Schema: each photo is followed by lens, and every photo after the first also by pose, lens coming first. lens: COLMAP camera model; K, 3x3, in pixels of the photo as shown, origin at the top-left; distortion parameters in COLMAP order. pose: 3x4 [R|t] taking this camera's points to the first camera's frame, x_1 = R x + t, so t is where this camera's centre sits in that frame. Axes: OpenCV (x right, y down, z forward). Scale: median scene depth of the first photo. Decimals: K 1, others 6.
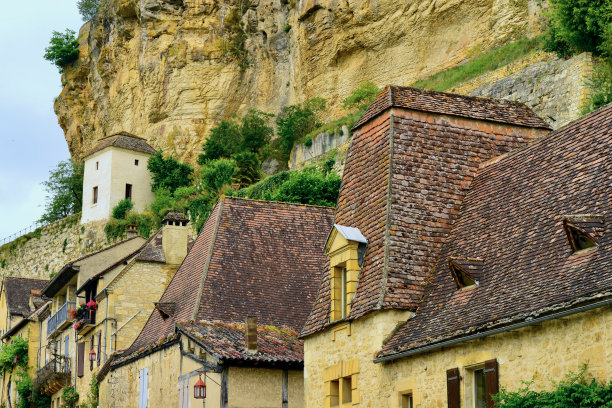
lens RADIAL K [[1574.6, 0, 305.5], [0, 1574.6, 202.8], [0, 0, 1]] dist [0.183732, 0.000000]
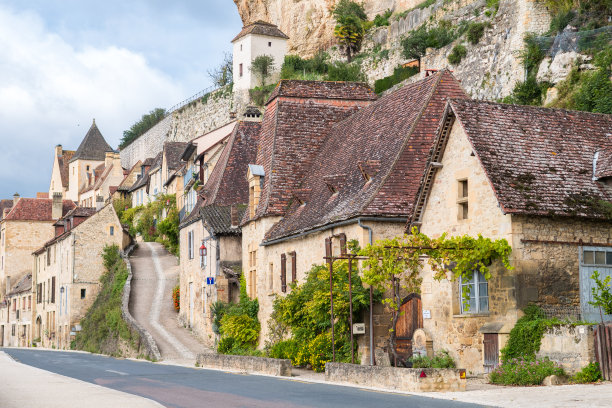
lens RADIAL K [[1260.7, 0, 306.6], [0, 1260.7, 205.0], [0, 0, 1]] dist [0.408845, 0.000000]
pose [[0.991795, -0.031480, -0.123899, 0.245090], [0.047188, 0.990912, 0.125965, -0.111042], [0.118807, -0.130778, 0.984267, -0.370395]]
